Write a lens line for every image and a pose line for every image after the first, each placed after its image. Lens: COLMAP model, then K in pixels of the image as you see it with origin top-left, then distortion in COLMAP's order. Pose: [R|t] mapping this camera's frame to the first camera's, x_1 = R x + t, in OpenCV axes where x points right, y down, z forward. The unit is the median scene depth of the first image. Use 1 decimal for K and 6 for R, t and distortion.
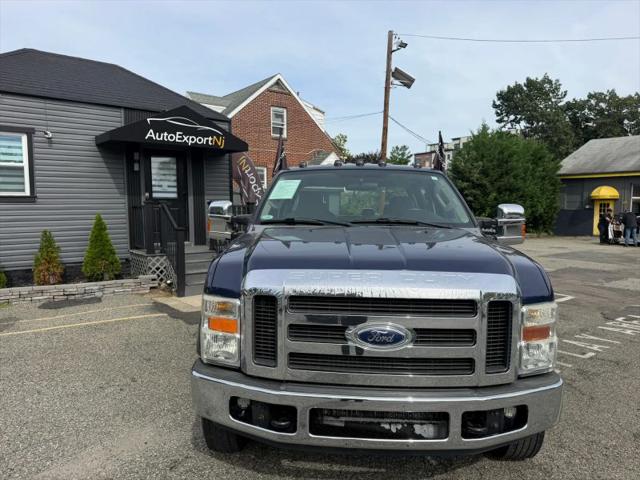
lens RADIAL K [[459.2, 0, 314.4], [0, 459.2, 240.5], [0, 0, 1]] dist [0.052179, -0.061677]
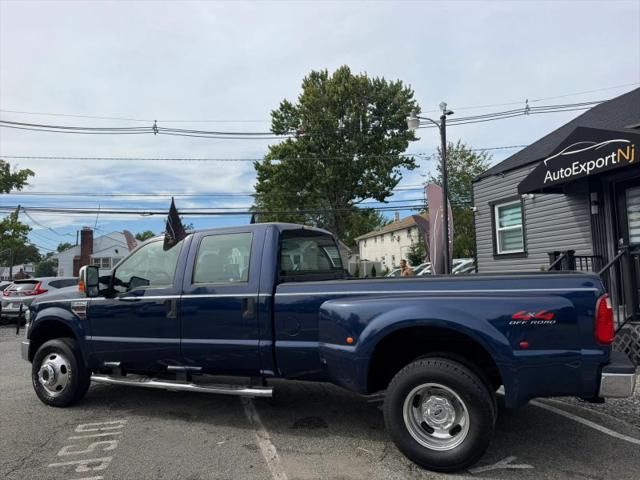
lens RADIAL K [[459.2, 0, 318.6], [0, 459.2, 237.1], [0, 0, 1]] dist [0.052179, -0.061677]
pose [[-0.406454, -0.062933, -0.911501, 0.573663], [-0.037022, 0.997940, -0.052392, -0.047651], [0.912921, 0.012451, -0.407946, 0.887067]]
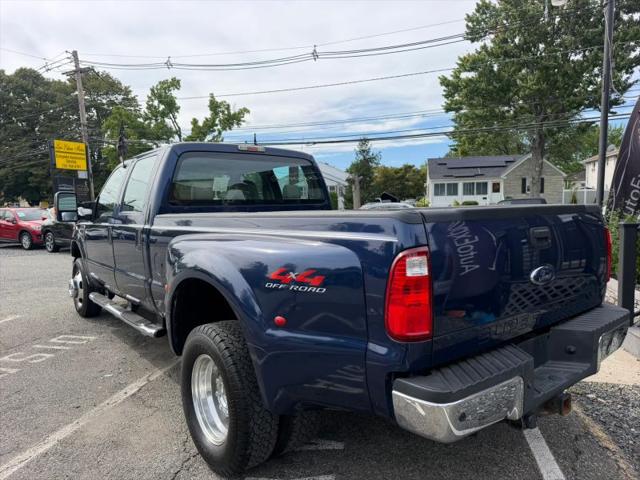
lens RADIAL K [[459.2, 0, 321.1], [0, 459.2, 236.8], [0, 0, 1]] dist [0.052179, -0.061677]
pose [[-0.782077, 0.048767, -0.621270, 0.301689], [-0.033471, 0.992207, 0.120019, -0.057256], [0.622282, 0.114659, -0.774350, 1.065821]]
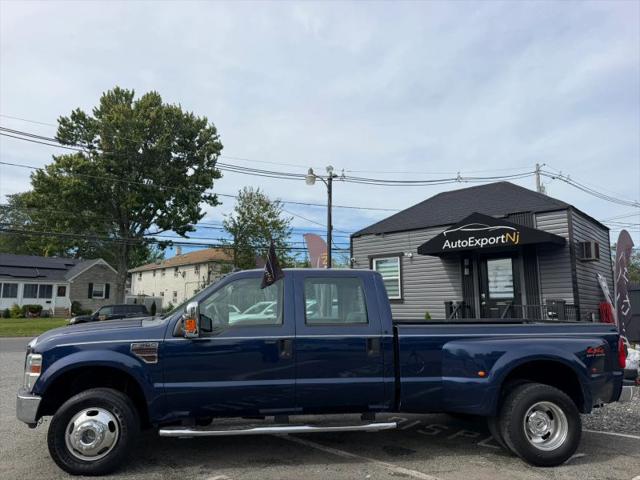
lens RADIAL K [[459.2, 0, 319.4], [0, 459.2, 237.2], [0, 0, 1]] dist [0.052179, -0.061677]
pose [[0.140455, -0.150114, -0.978641, 0.689736], [-0.074582, 0.984027, -0.161644, -0.031262], [0.987274, 0.095693, 0.127015, 0.489117]]
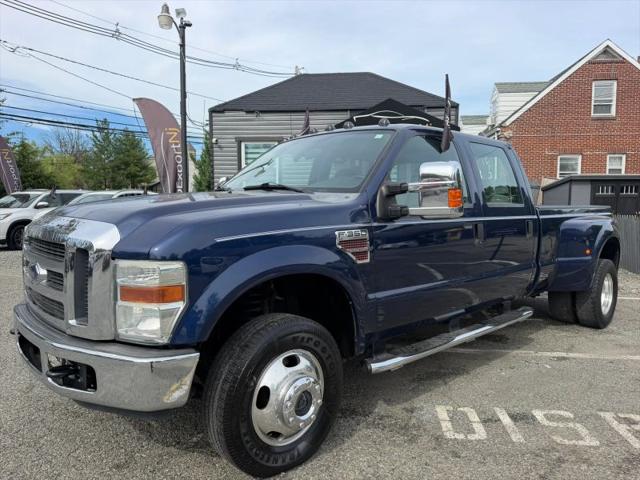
lens RADIAL K [[459.2, 0, 323.1], [0, 459.2, 239.3], [0, 0, 1]] dist [0.052179, -0.061677]
pose [[0.705133, 0.048432, -0.707419, 0.346320], [-0.055904, 0.998356, 0.012628, 0.017435], [0.706867, 0.030643, 0.706682, 0.167341]]
